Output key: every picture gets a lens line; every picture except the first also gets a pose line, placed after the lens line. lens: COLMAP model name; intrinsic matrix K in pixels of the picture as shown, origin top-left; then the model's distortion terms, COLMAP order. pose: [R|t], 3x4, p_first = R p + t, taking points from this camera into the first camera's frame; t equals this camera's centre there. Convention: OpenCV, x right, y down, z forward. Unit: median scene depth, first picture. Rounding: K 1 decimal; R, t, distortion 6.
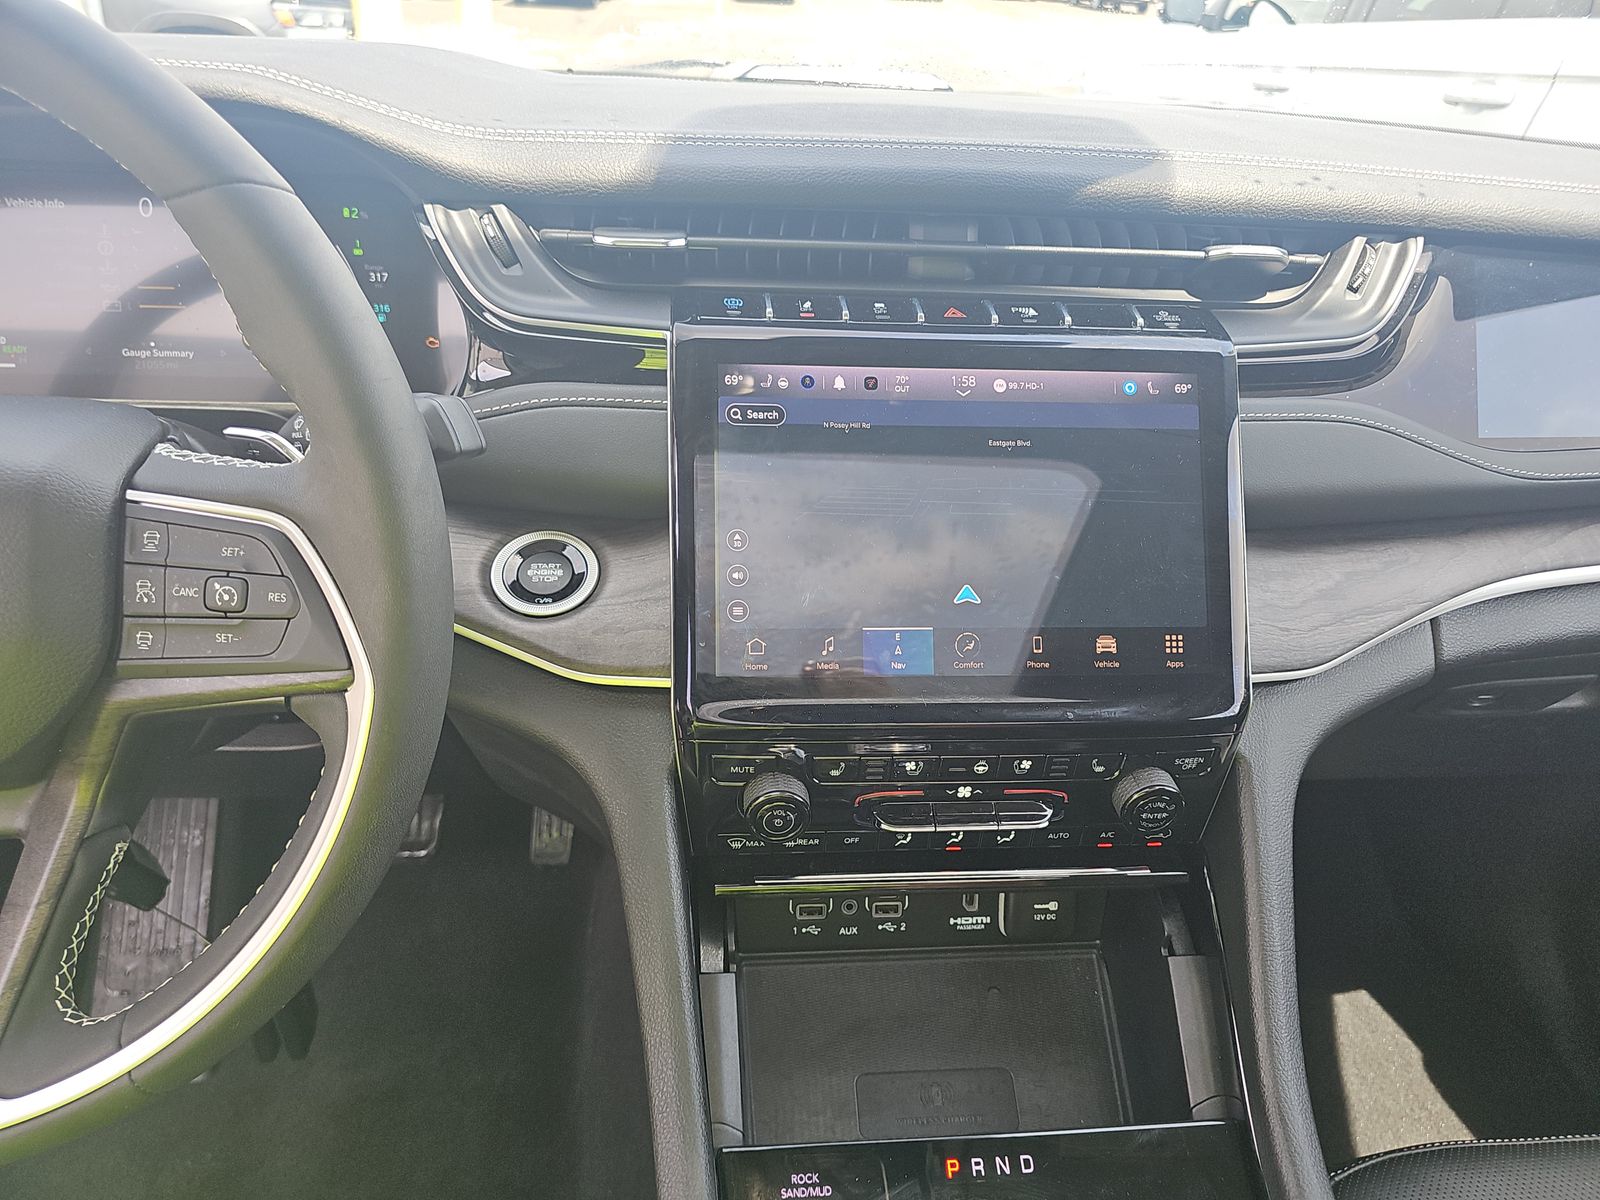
lens RADIAL K [[989.0, 0, 795.6], [0, 989.0, 601.1], [0, 0, 1]] dist [0.011353, -0.016034]
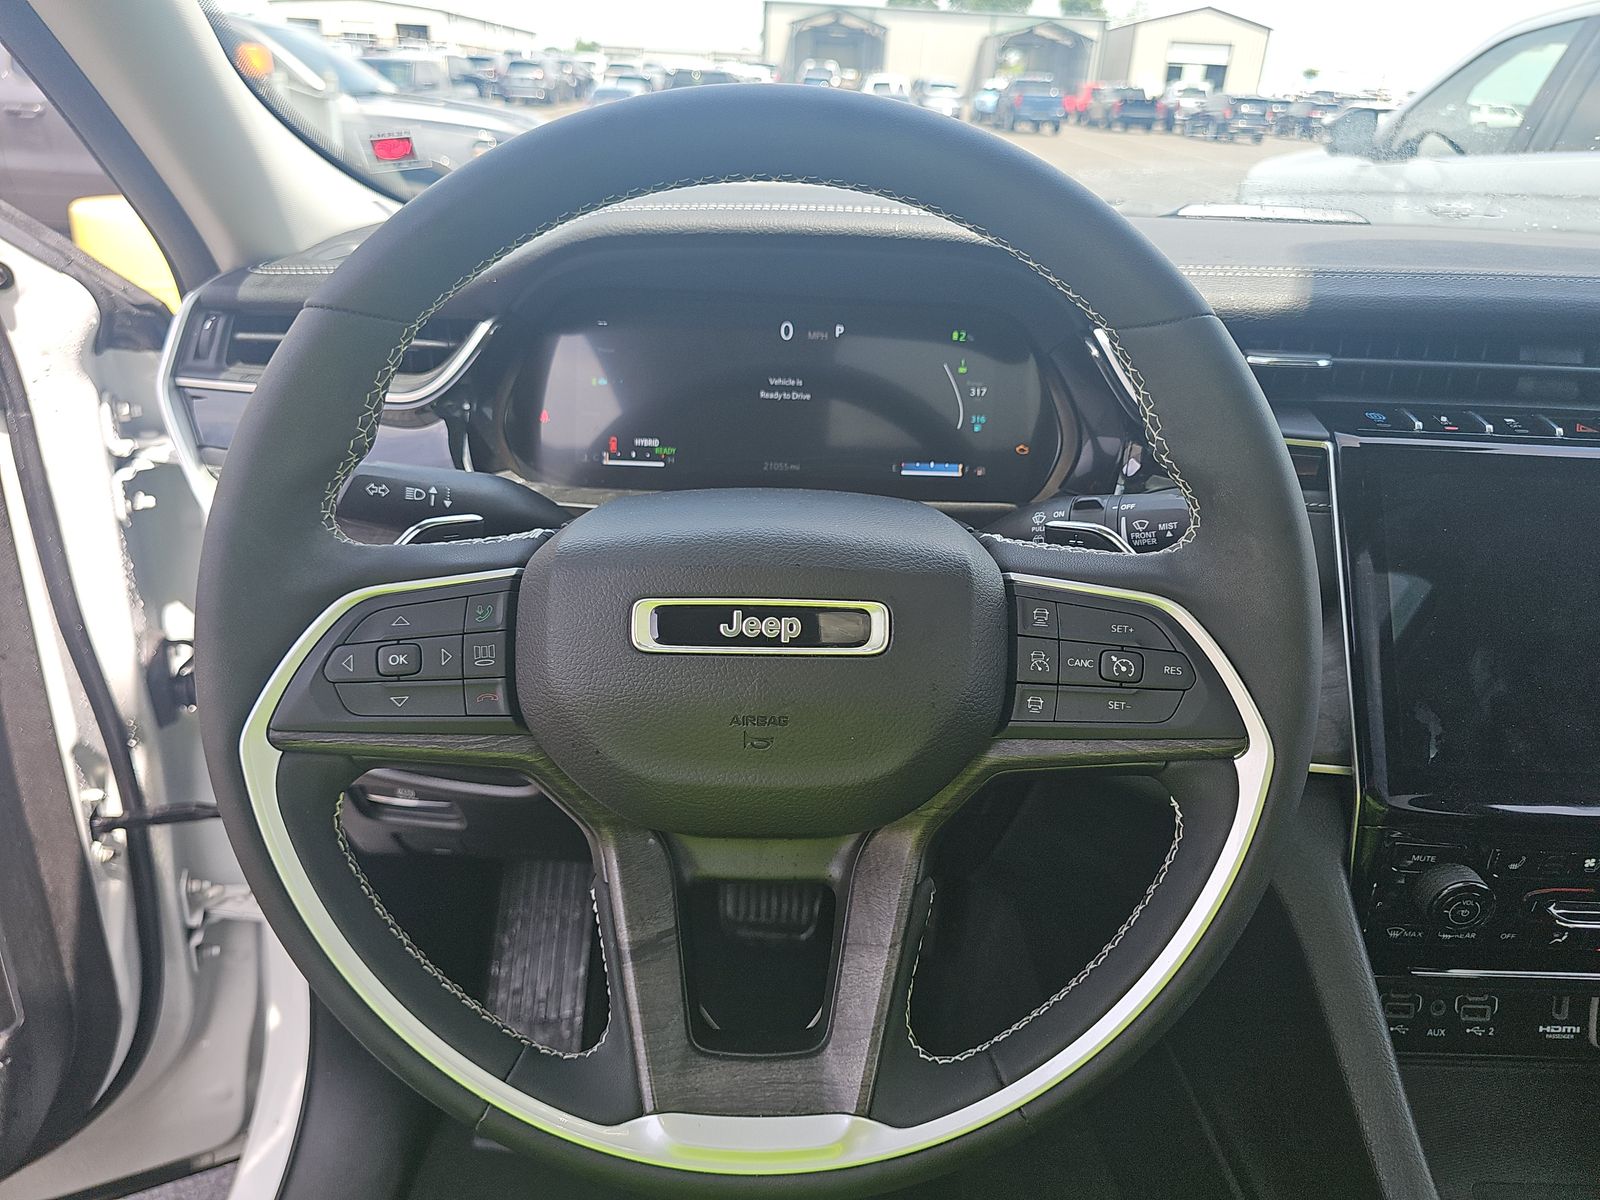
lens RADIAL K [[989.0, 0, 811.2], [0, 989.0, 598.2], [0, 0, 1]] dist [0.011353, -0.016034]
pose [[0.995473, 0.026414, -0.091302, -0.572080], [-0.036395, 0.993327, -0.109439, 0.036022], [0.087802, 0.112267, 0.989791, -0.103542]]
